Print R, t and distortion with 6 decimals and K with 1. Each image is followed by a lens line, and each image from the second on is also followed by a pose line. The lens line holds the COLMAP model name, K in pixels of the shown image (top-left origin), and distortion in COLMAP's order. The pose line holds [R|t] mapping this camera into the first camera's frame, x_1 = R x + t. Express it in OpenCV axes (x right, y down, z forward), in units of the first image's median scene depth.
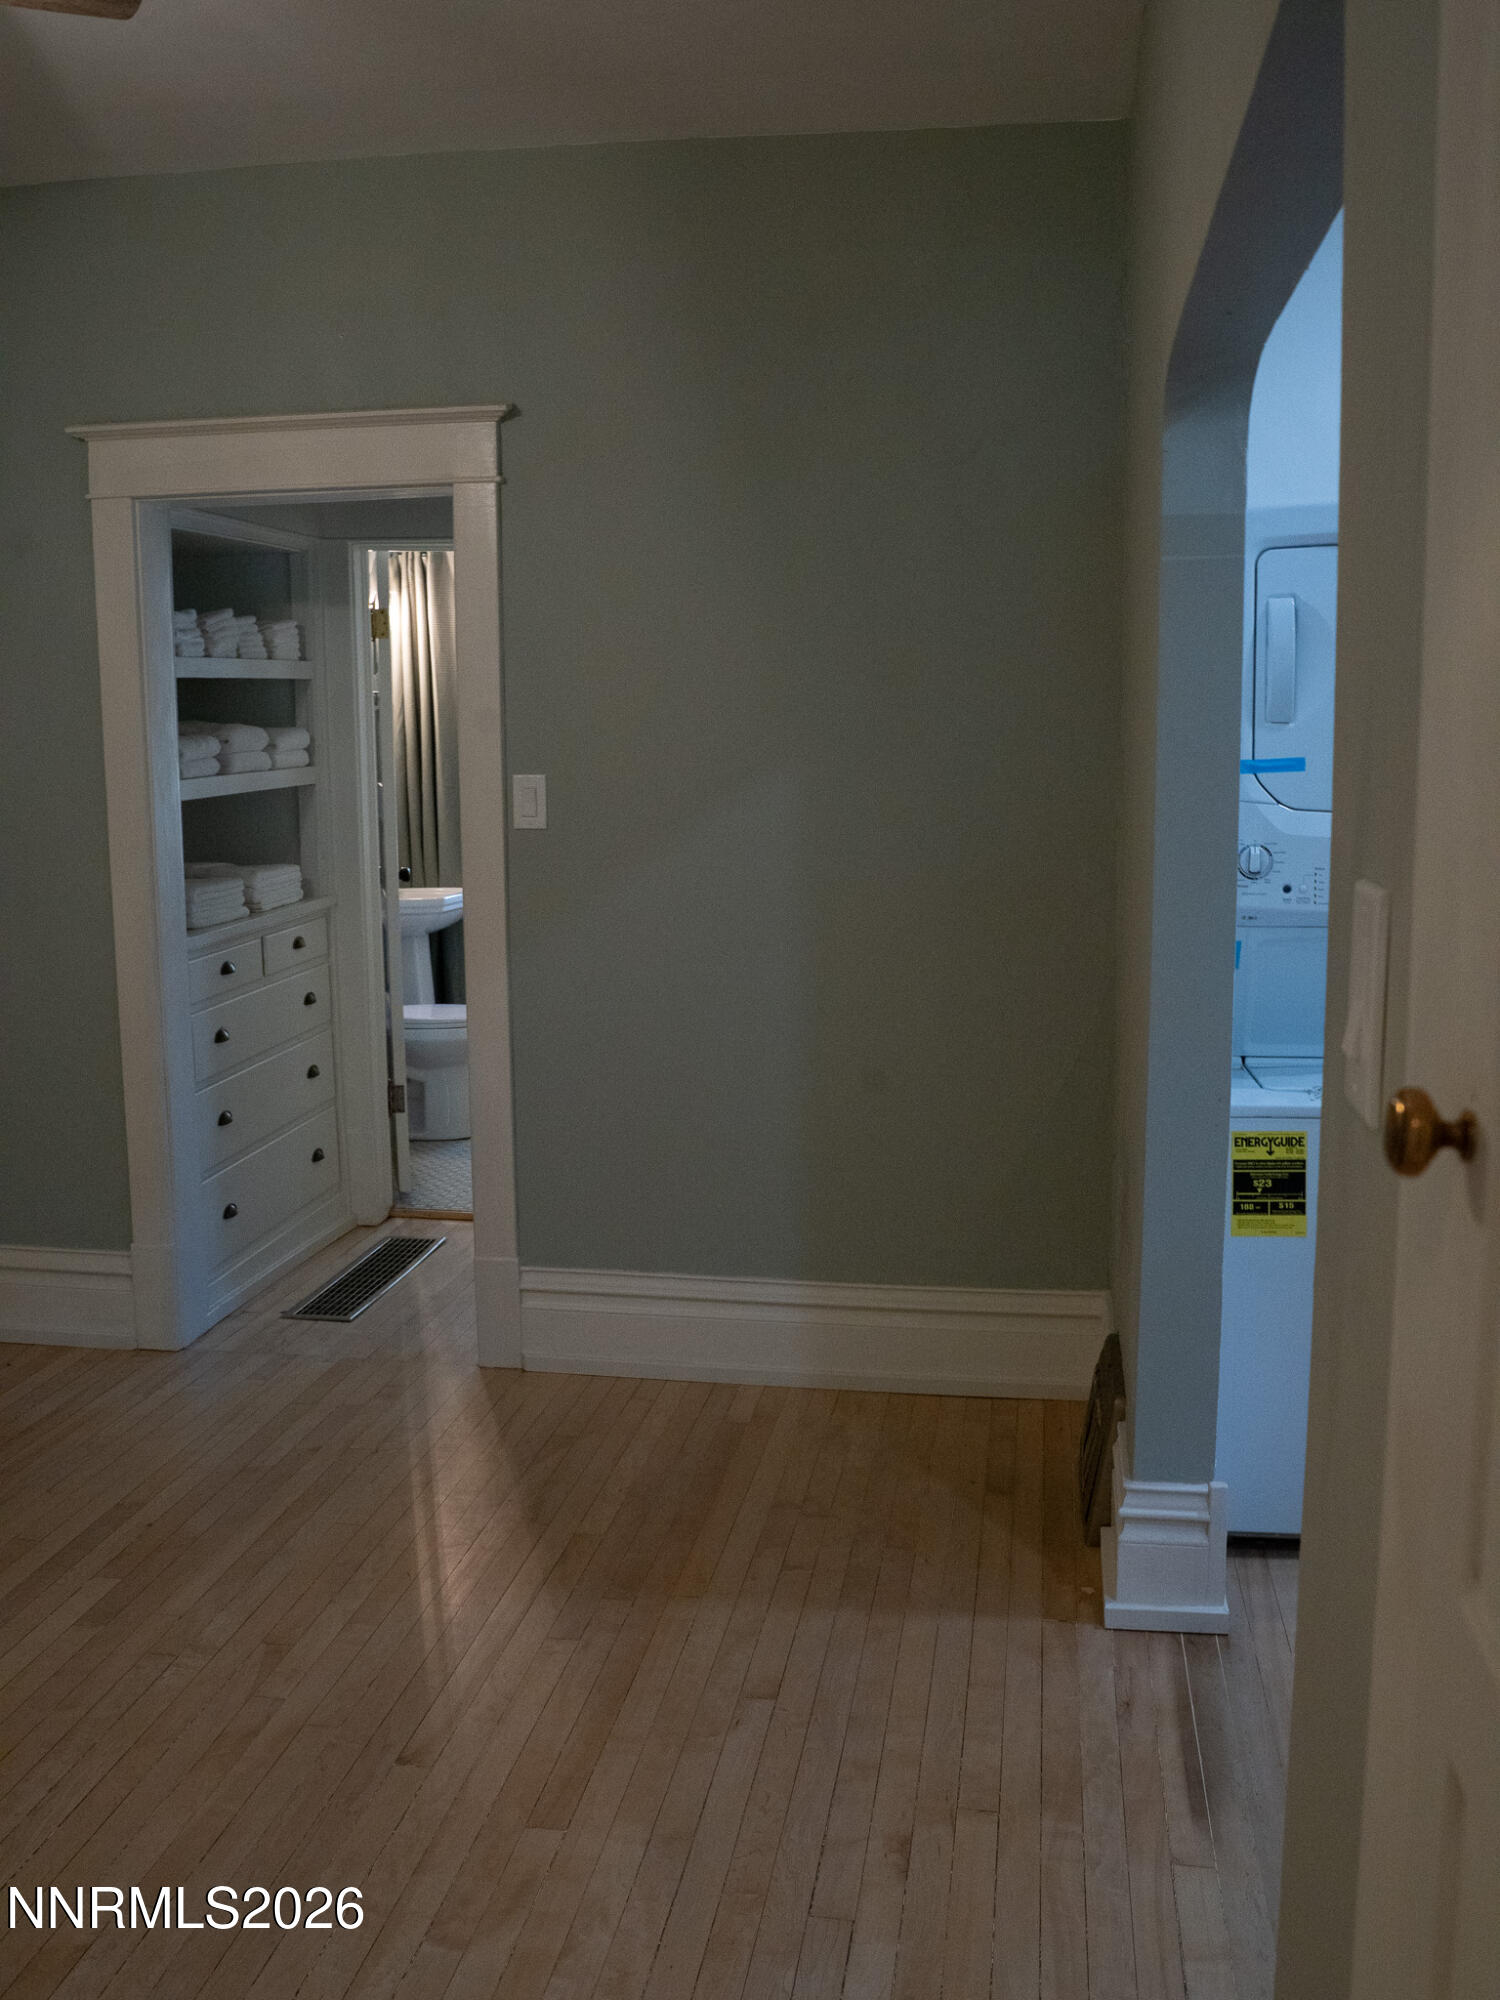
lens RADIAL K [[1843.9, 0, 751.7], [0, 1843.9, 1004.2], [0, 0, 1]] dist [-0.085367, 0.000000]
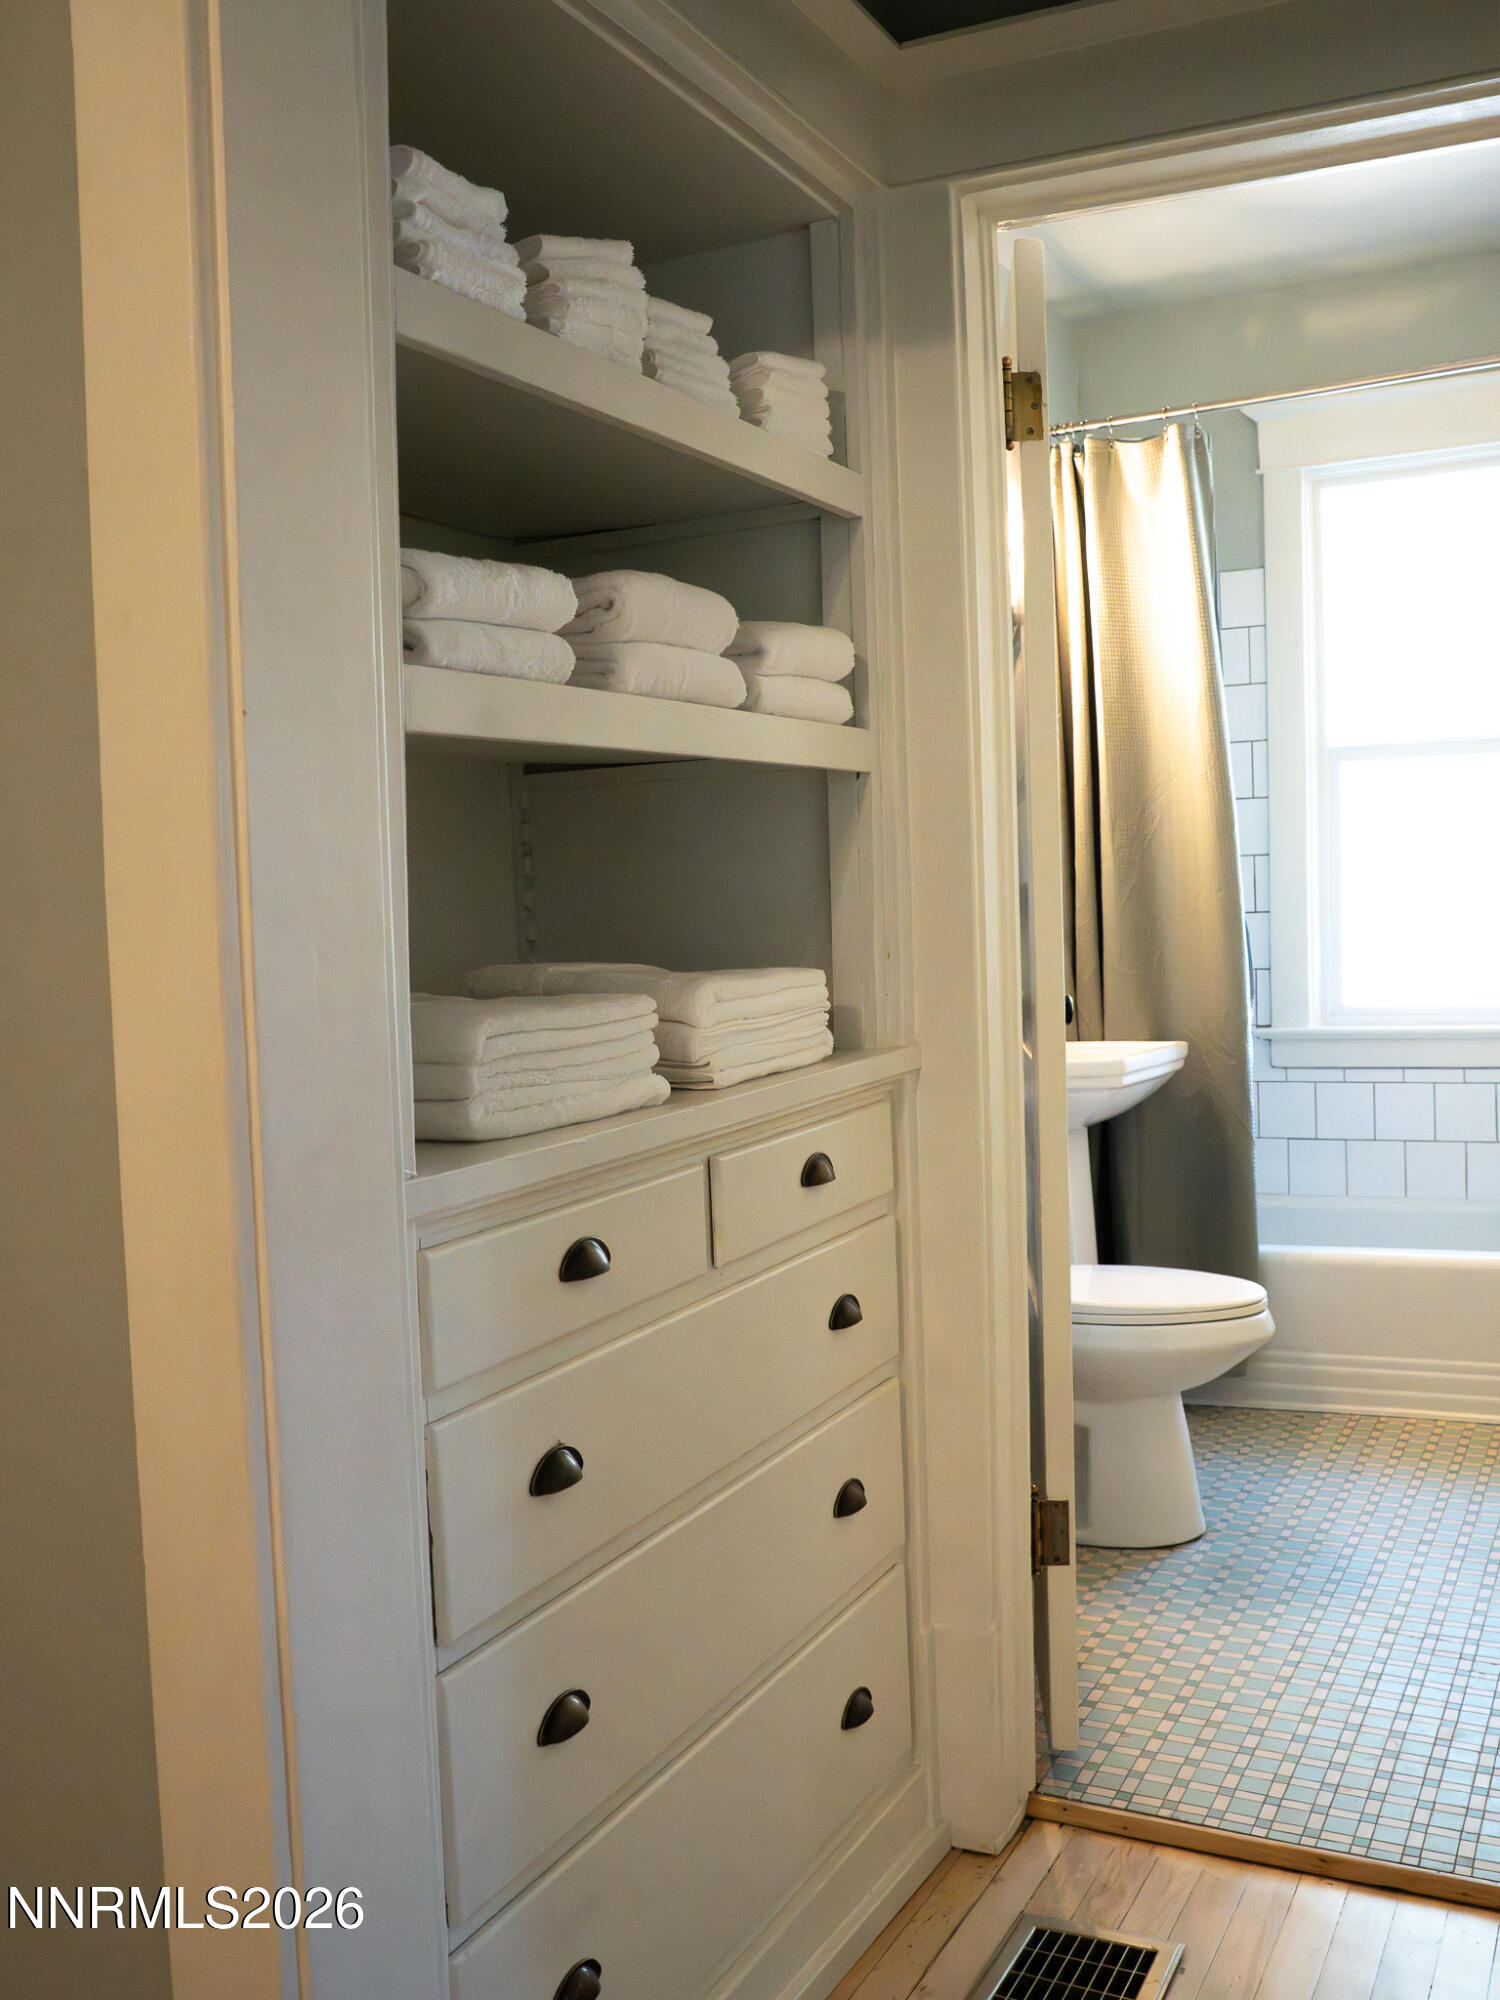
lens RADIAL K [[1843.9, 0, 747.3], [0, 1843.9, 999.8], [0, 0, 1]] dist [-0.085367, 0.000000]
pose [[0.948862, -0.005758, -0.315640, -0.149026], [-0.023638, 0.995731, -0.089226, -0.036654], [0.314806, 0.092124, 0.944675, 0.673489]]
